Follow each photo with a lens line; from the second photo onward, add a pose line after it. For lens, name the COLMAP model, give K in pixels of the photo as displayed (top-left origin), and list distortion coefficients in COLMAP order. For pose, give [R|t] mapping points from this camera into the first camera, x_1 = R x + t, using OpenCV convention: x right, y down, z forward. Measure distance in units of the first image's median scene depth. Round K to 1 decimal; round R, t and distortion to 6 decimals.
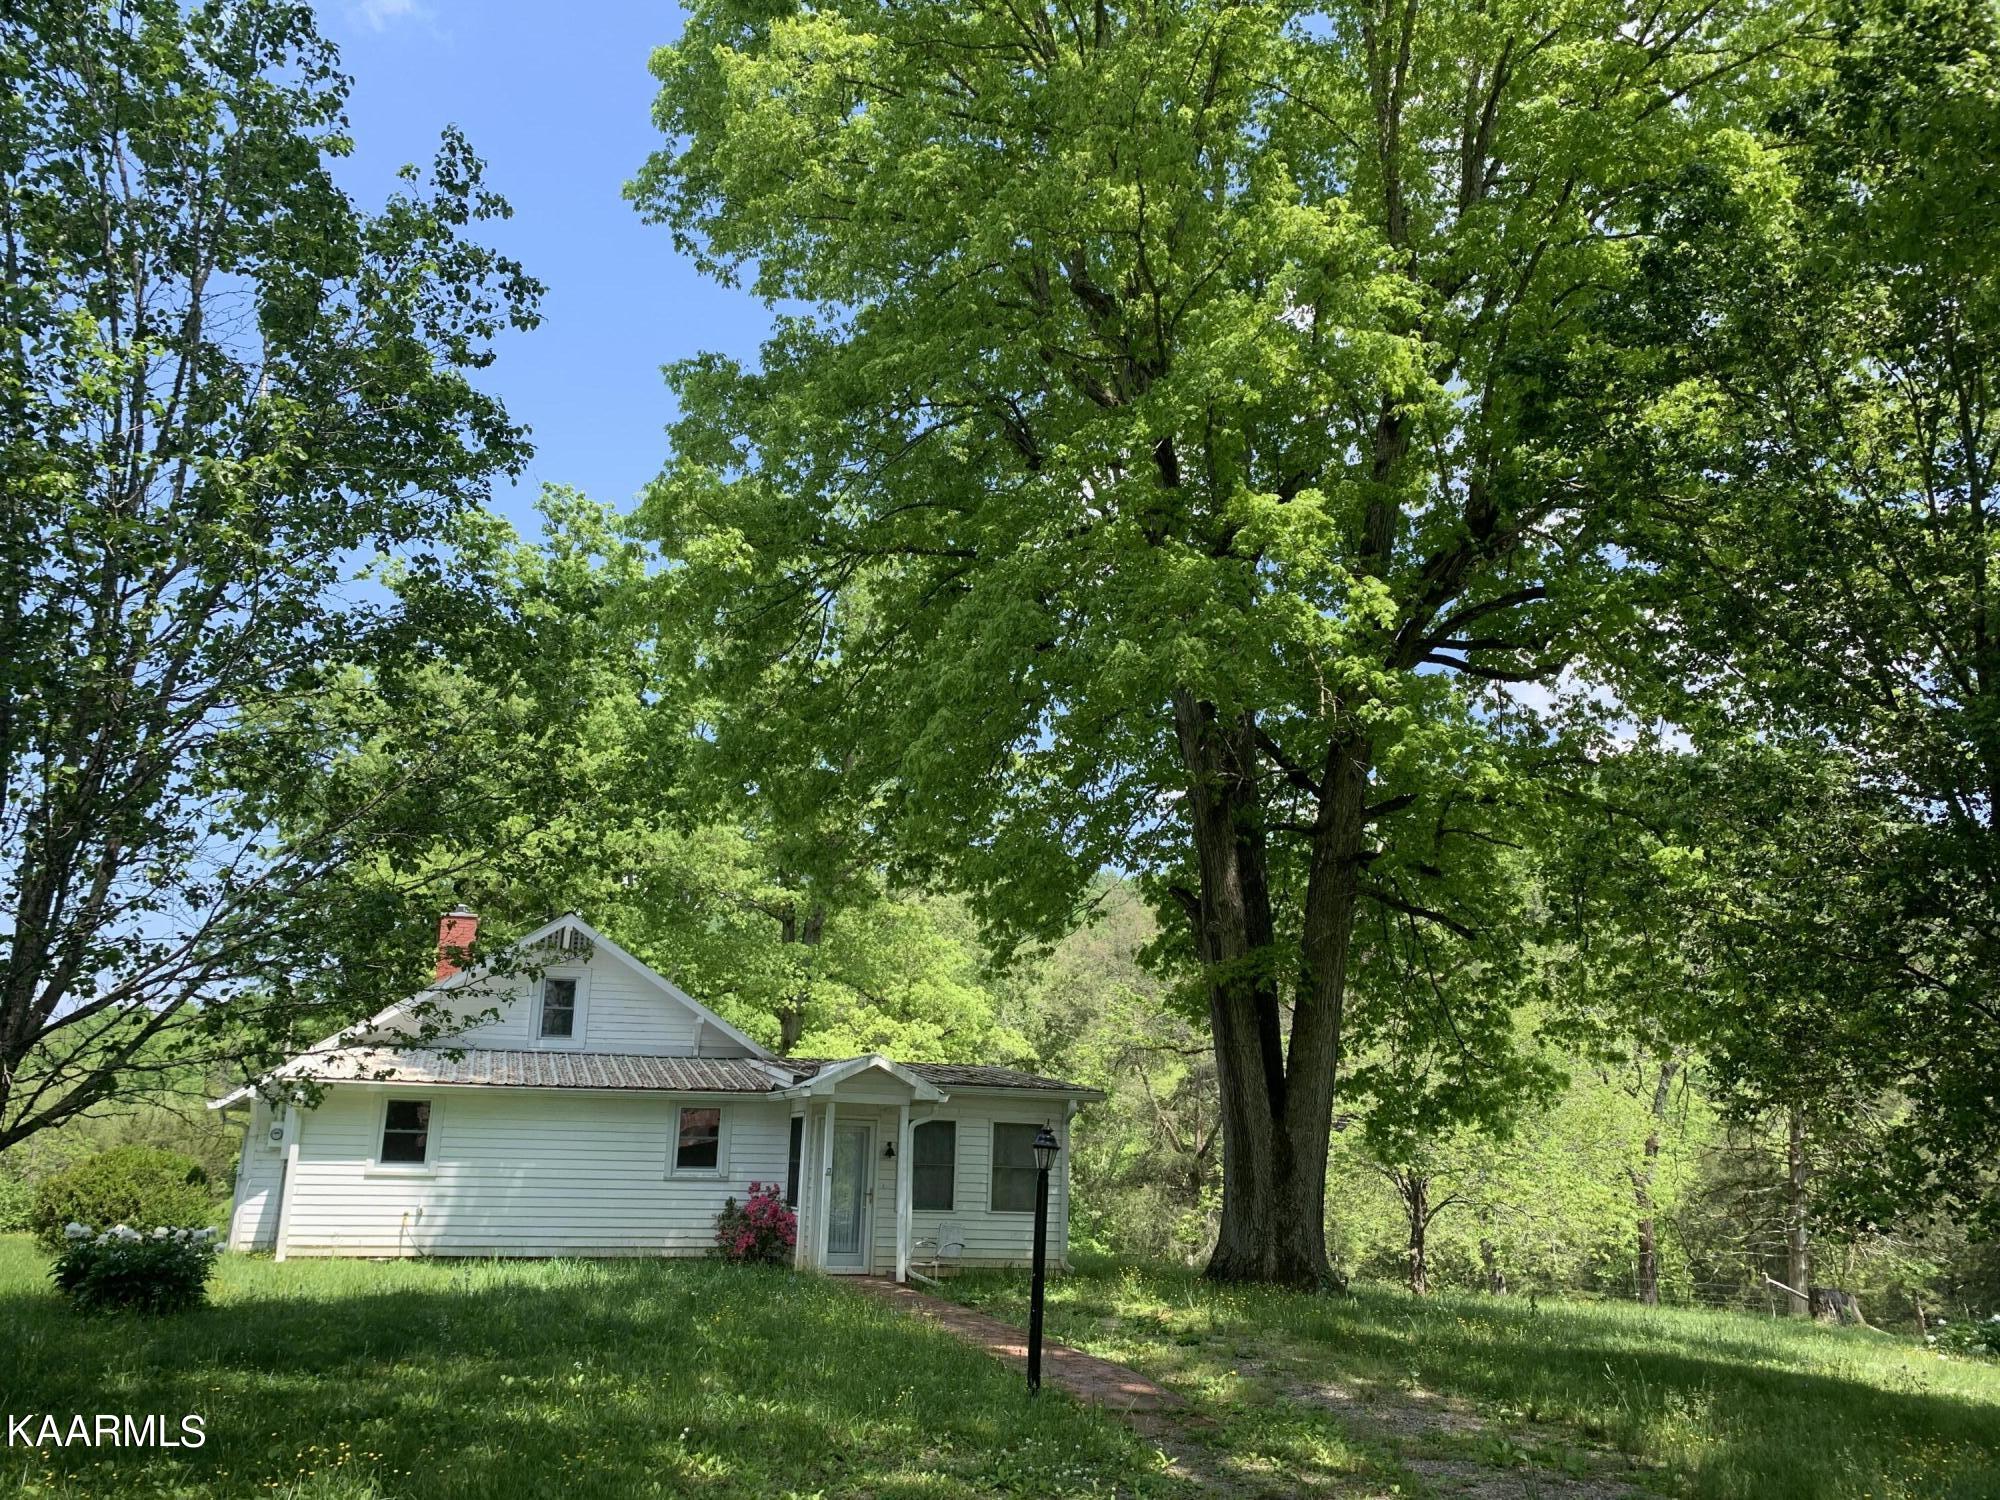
lens RADIAL K [[1566.3, 0, 1000.0], [0, 1566.3, 750.0], [0, 0, 1]] dist [0.037733, -0.010654]
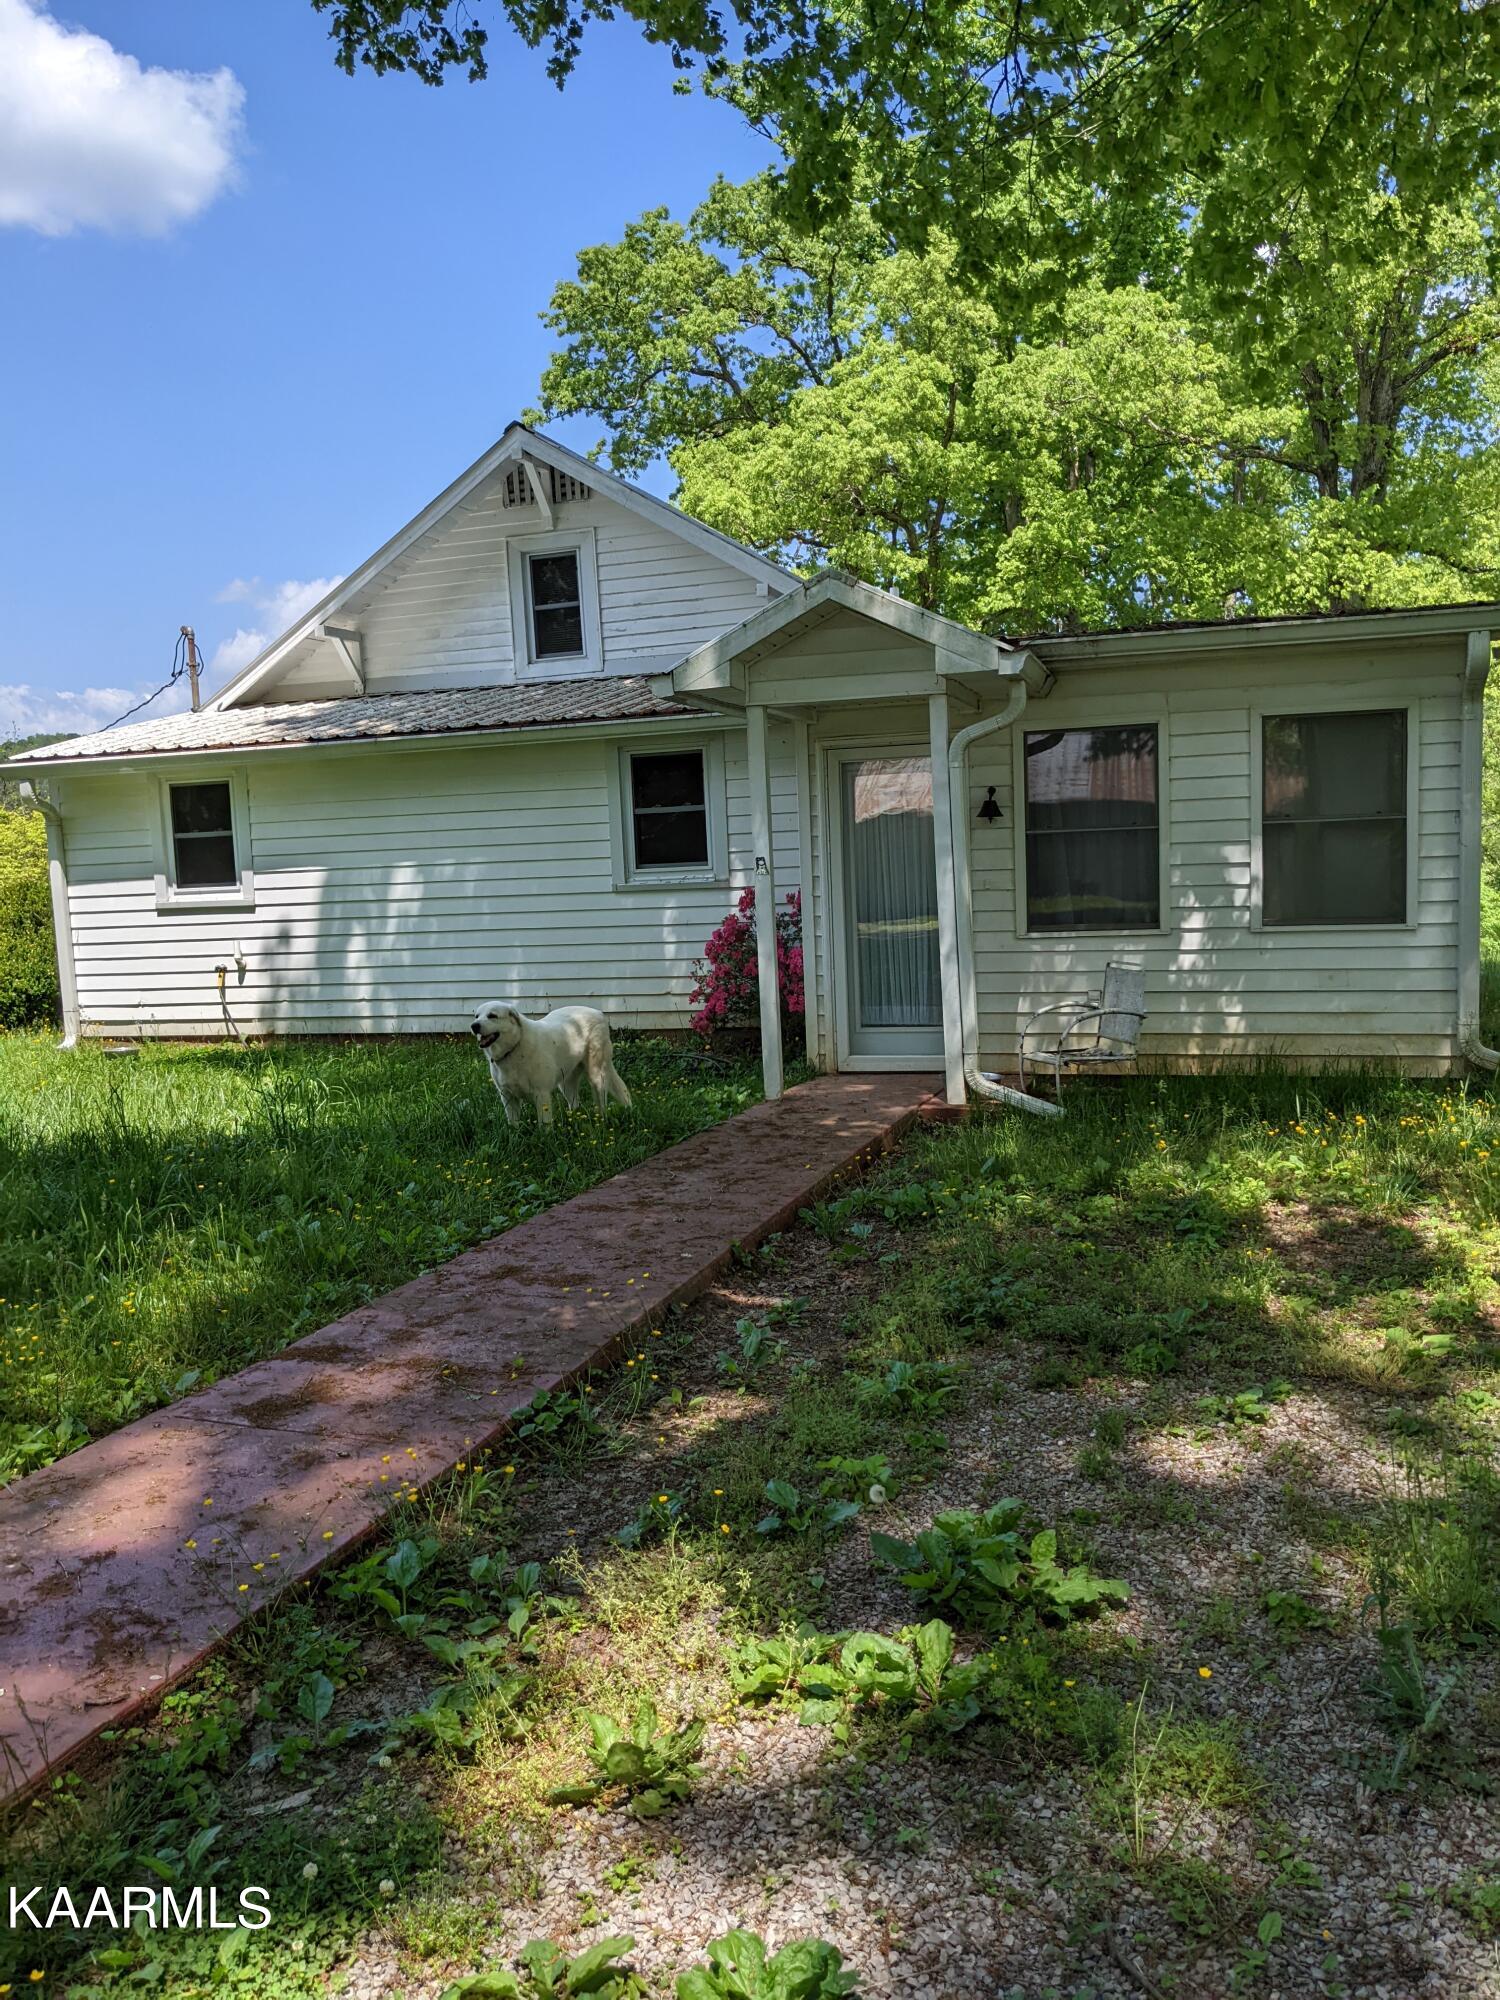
lens RADIAL K [[1596.5, 0, 750.0], [0, 1596.5, 1000.0], [0, 0, 1]] dist [0.044693, -0.054663]
pose [[0.812270, -0.009541, -0.583203, 0.122651], [0.211886, 0.936387, 0.279791, 0.158112], [0.543434, -0.350839, 0.762621, 0.571564]]
